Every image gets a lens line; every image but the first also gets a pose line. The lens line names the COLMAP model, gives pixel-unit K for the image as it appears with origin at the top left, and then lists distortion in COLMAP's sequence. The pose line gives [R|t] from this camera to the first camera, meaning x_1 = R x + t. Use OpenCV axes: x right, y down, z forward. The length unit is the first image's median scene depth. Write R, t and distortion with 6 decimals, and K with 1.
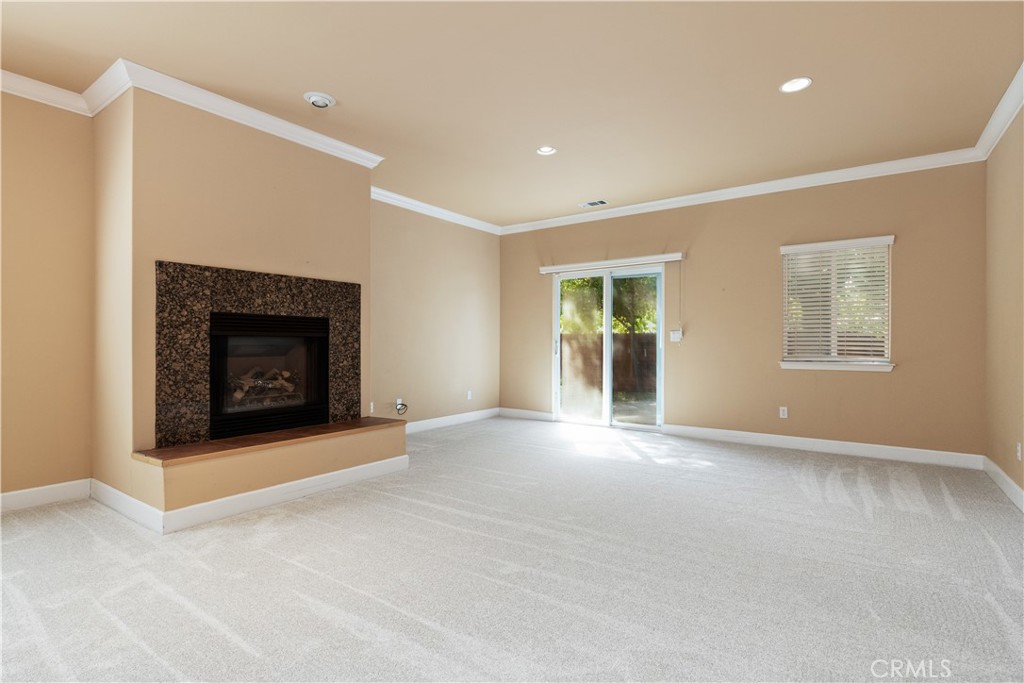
lens RADIAL K [[493.1, 0, 514.5], [0, 493.1, 342.1], [0, 0, 1]] dist [-0.001942, 0.000139]
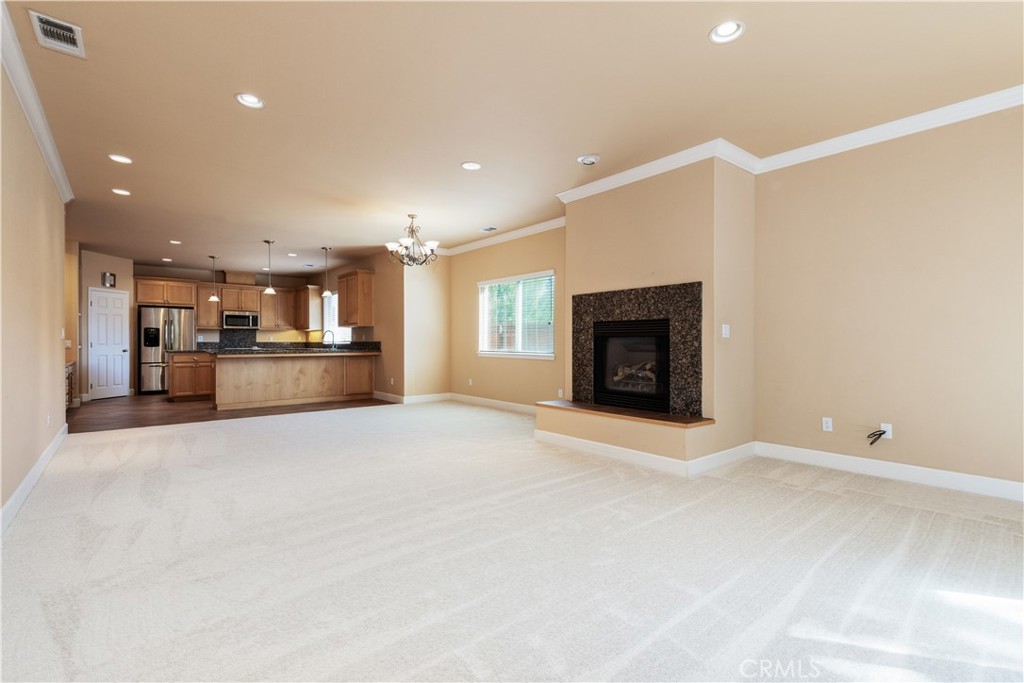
lens RADIAL K [[467.5, 0, 505.1], [0, 467.5, 341.4], [0, 0, 1]] dist [-0.001779, 0.000787]
pose [[-0.264856, -0.005929, -0.964270, 0.702497], [-0.000542, 0.999982, -0.005999, 0.008073], [0.964288, -0.001067, -0.264854, 0.882627]]
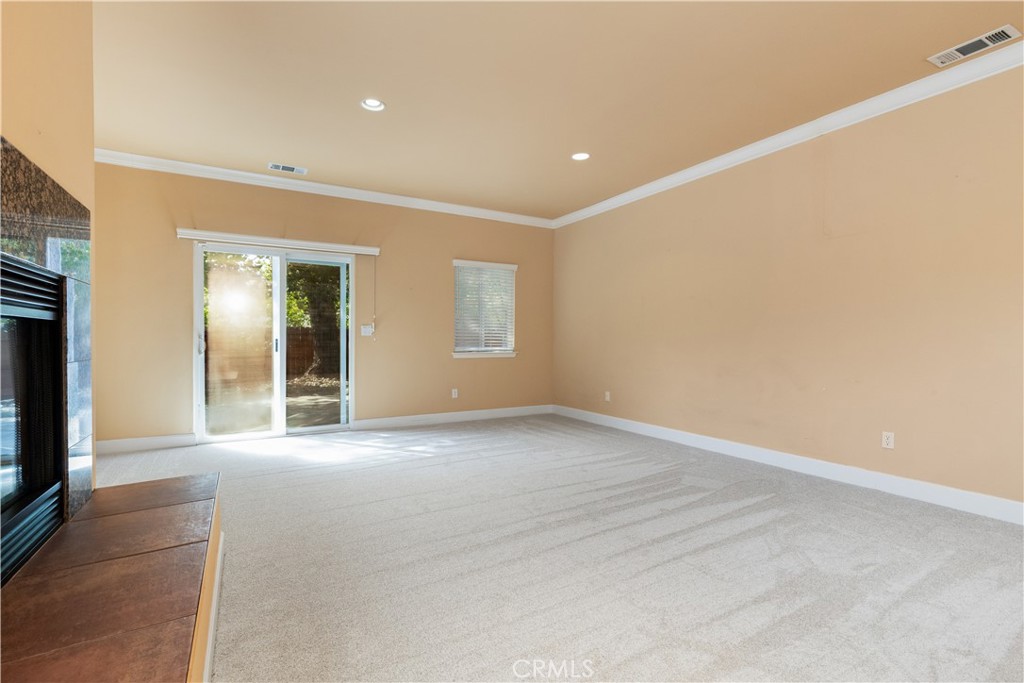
lens RADIAL K [[467.5, 0, 507.9], [0, 467.5, 338.9], [0, 0, 1]] dist [-0.001779, 0.000787]
pose [[0.405509, 0.000435, 0.914091, -0.560883], [-0.002562, 0.999997, 0.000661, 0.005160], [-0.914087, -0.002610, 0.405509, 0.475190]]
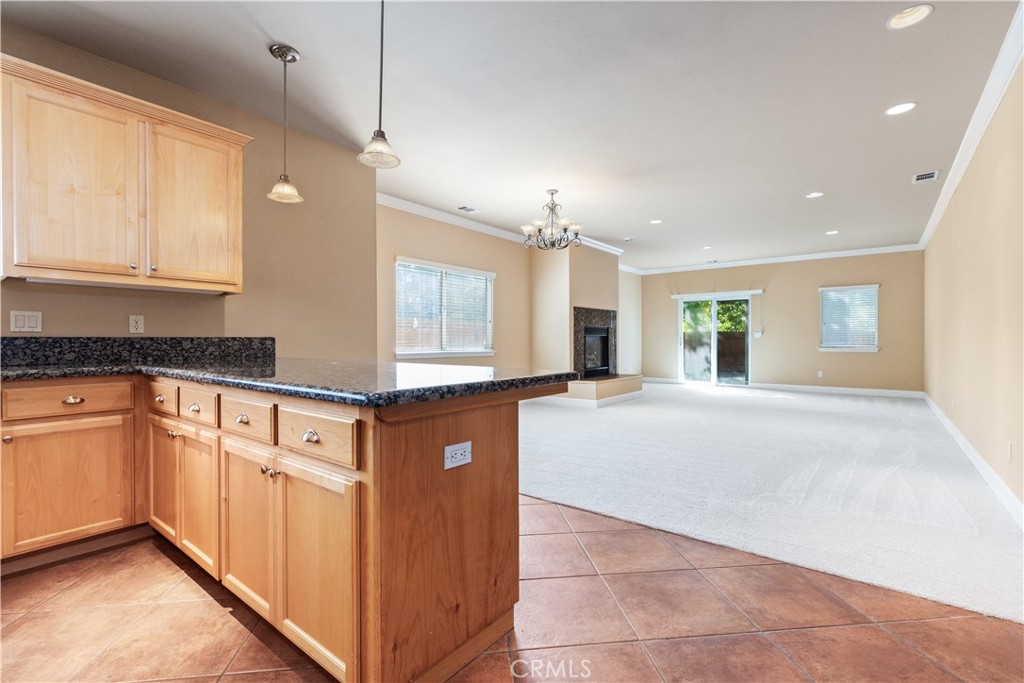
lens RADIAL K [[467.5, 0, 505.1], [0, 467.5, 340.9], [0, 0, 1]] dist [-0.001779, 0.000787]
pose [[0.998757, -0.003386, -0.049732, -0.701805], [0.003627, 0.999982, 0.004761, -0.000169], [0.049715, -0.004936, 0.998751, -1.045867]]
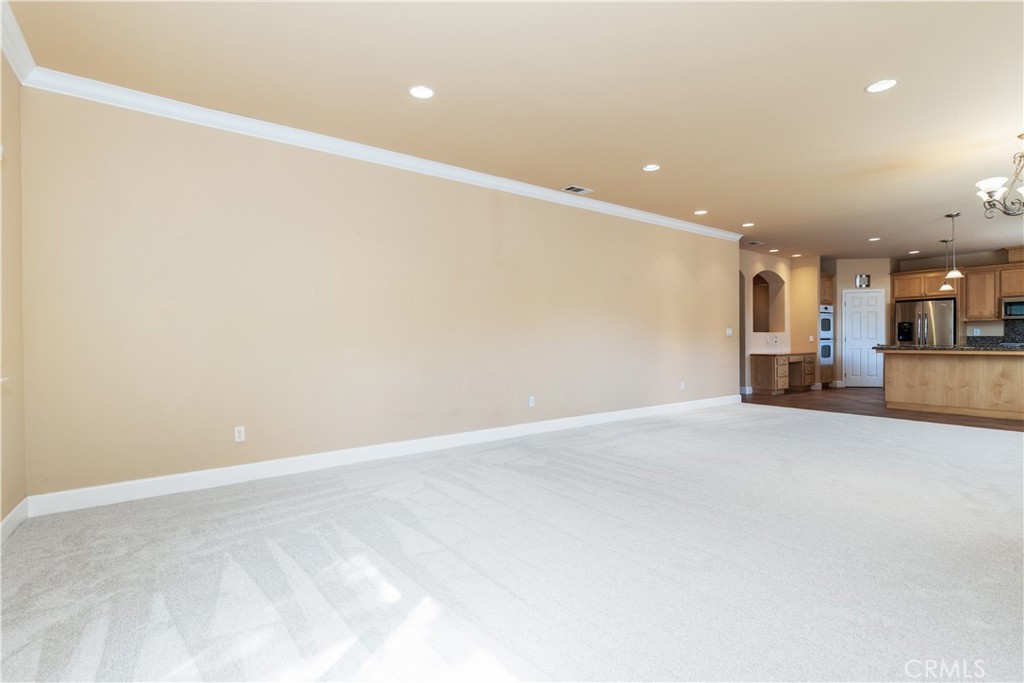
lens RADIAL K [[467.5, 0, 521.4], [0, 467.5, 343.2], [0, 0, 1]] dist [-0.001779, 0.000787]
pose [[-0.954276, 0.001381, 0.298922, 0.036273], [0.004293, 0.999949, 0.009088, 0.002070], [-0.298895, 0.009955, -0.954234, 1.400171]]
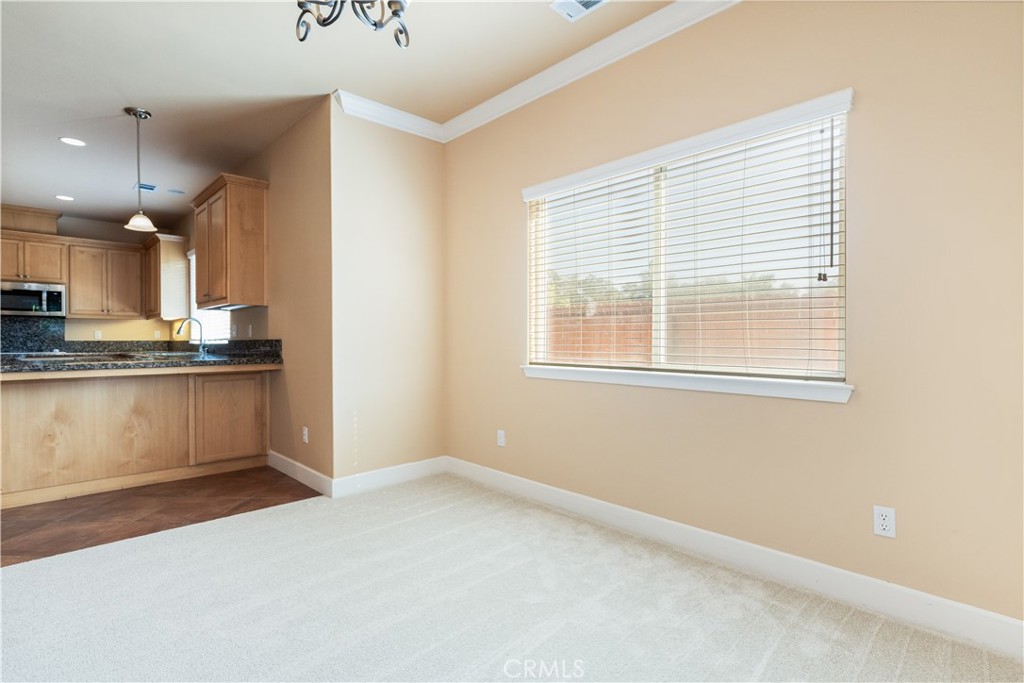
lens RADIAL K [[493.1, 0, 518.2], [0, 493.1, 347.0], [0, 0, 1]] dist [-0.001942, 0.000139]
pose [[-0.160017, 0.009740, -0.987066, -0.309735], [0.001218, 0.999953, 0.009670, 0.002950], [0.987113, 0.000345, -0.160022, 0.393635]]
